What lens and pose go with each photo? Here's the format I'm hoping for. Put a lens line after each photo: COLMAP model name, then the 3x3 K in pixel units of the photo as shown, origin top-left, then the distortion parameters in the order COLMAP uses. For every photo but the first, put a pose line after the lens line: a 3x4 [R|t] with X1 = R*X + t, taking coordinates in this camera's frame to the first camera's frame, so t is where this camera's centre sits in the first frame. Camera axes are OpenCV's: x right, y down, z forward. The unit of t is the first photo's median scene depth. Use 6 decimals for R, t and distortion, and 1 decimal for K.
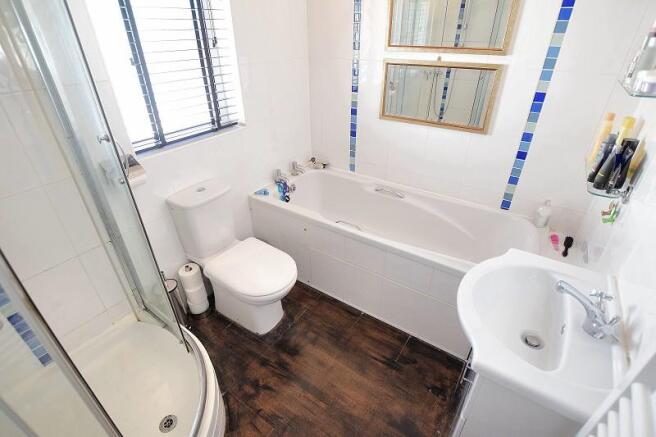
lens RADIAL K [[316.3, 0, 325.6], [0, 316.3, 216.7], [0, 0, 1]] dist [-0.012741, 0.000112]
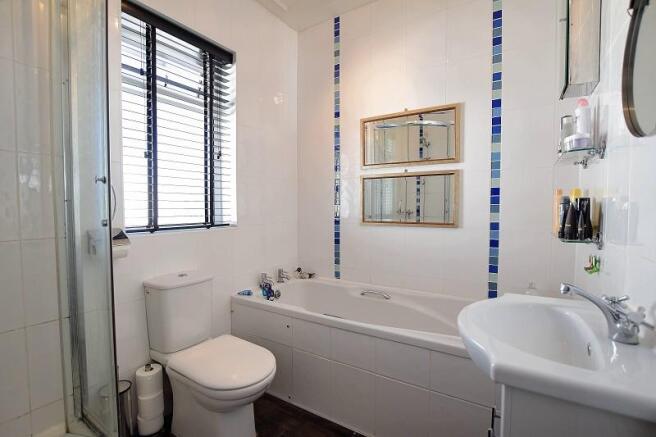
lens RADIAL K [[302.6, 0, 324.5], [0, 302.6, 216.9], [0, 0, 1]] dist [-0.026611, 0.005372]
pose [[0.999358, 0.005762, 0.035368, 0.009255], [0.011604, 0.881759, -0.471557, 0.177718], [-0.033904, 0.471664, 0.881126, 0.071151]]
